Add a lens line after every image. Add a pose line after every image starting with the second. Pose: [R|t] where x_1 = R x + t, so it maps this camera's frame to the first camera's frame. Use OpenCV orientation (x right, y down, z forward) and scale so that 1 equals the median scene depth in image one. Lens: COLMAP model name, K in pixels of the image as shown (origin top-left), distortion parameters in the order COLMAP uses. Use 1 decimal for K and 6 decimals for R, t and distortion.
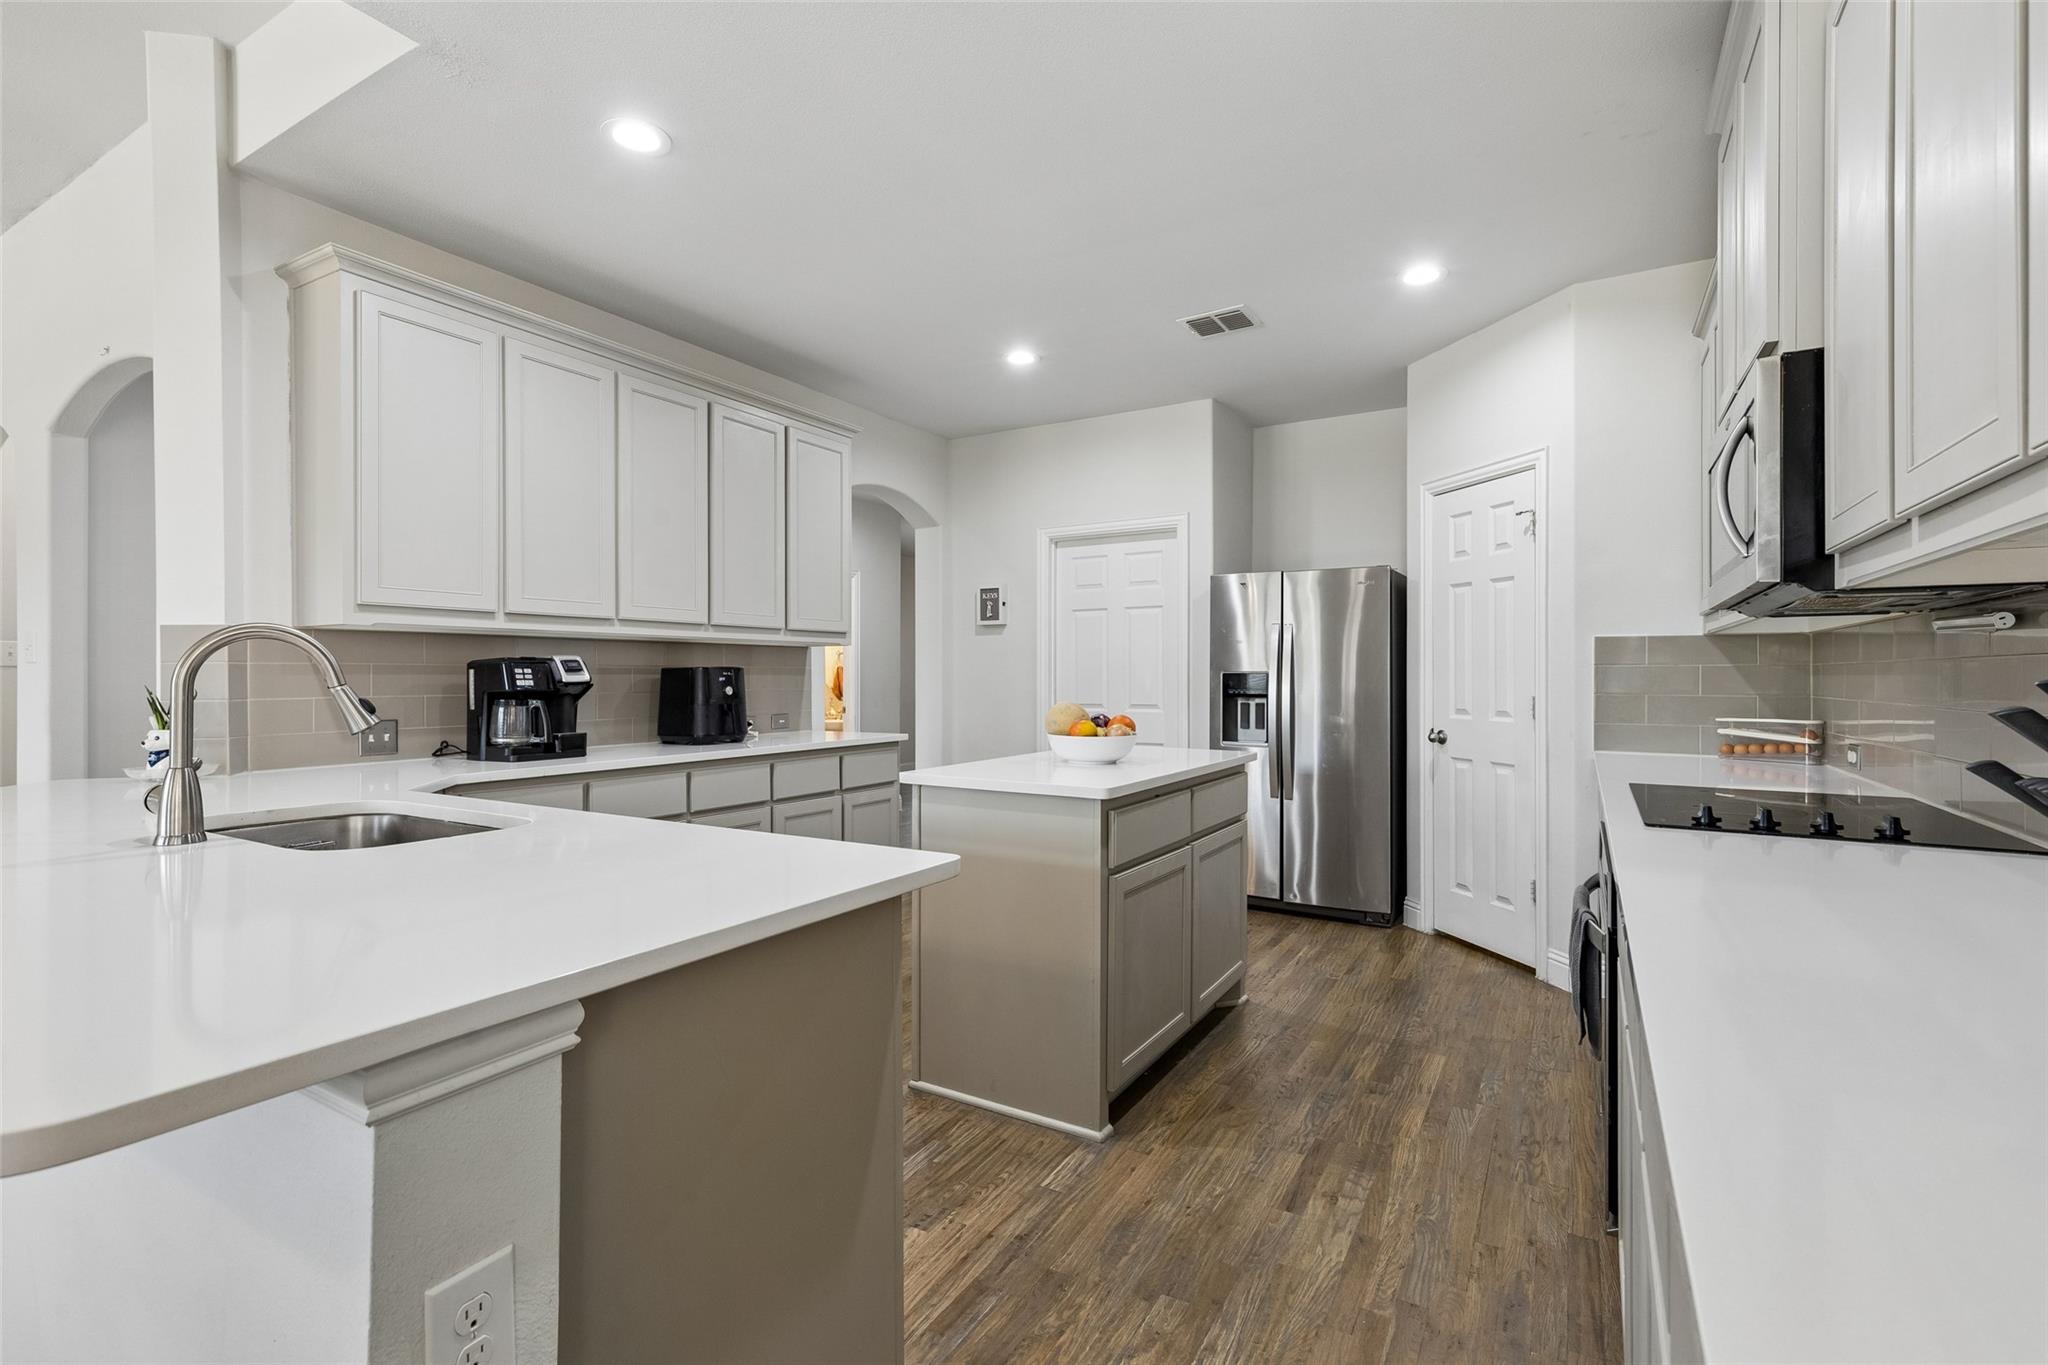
lens RADIAL K [[928.4, 0, 1024.9], [0, 928.4, 674.5], [0, 0, 1]] dist [0.004276, -0.000406]
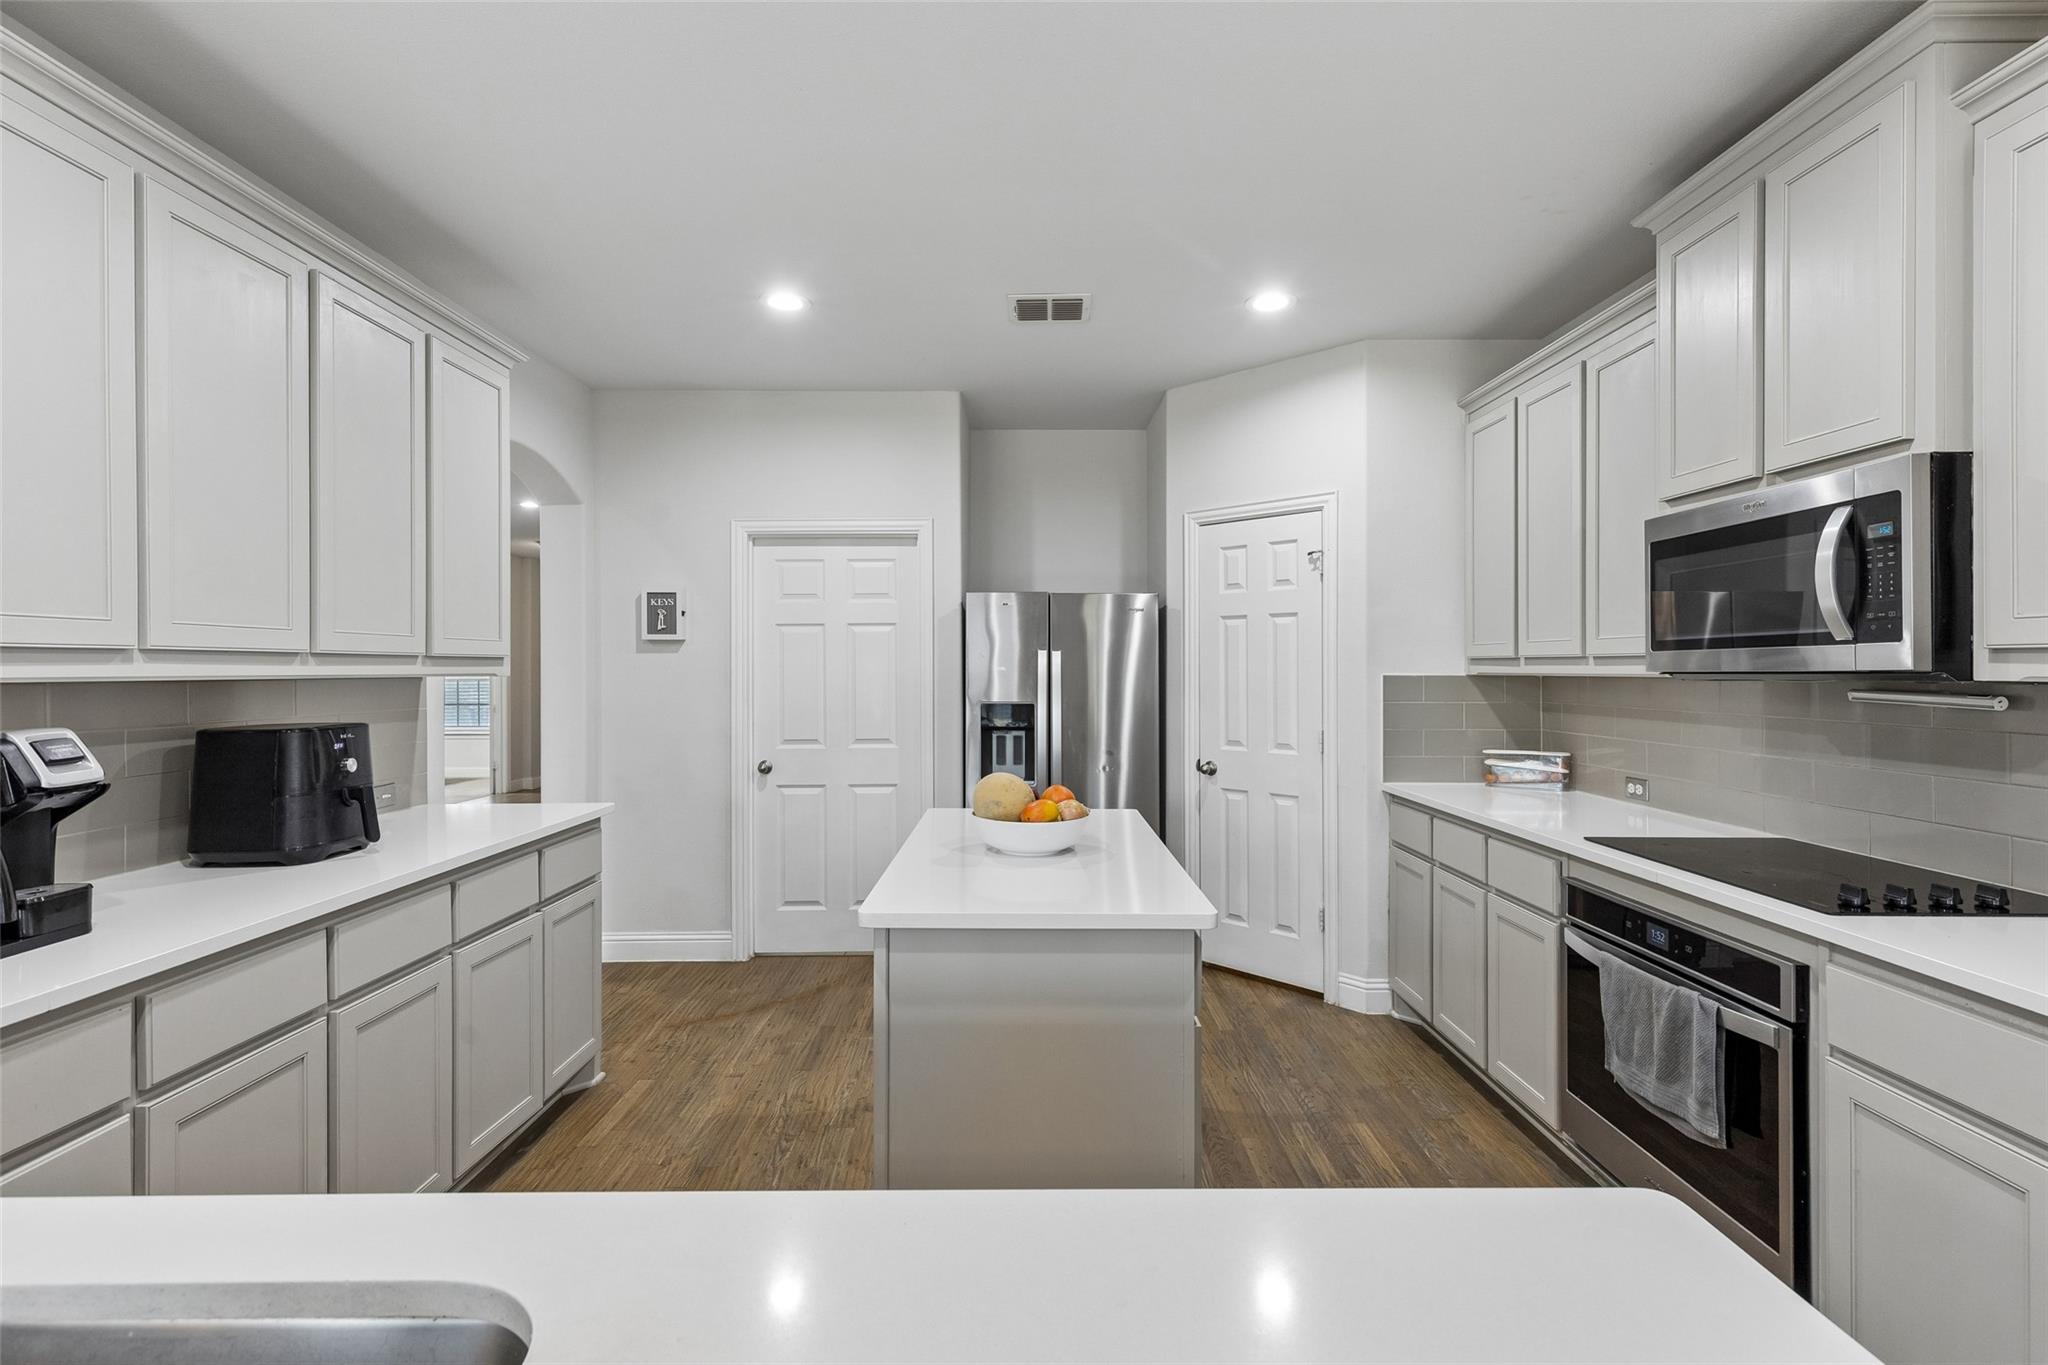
lens RADIAL K [[927.0, 0, 1025.1], [0, 927.0, 668.7], [0, 0, 1]] dist [0.003138, -0.000070]
pose [[0.857350, -0.000927, 0.514733, -0.255398], [0.000184, 0.999999, 0.001494, -0.044720], [-0.514734, -0.001186, 0.857349, 0.272093]]
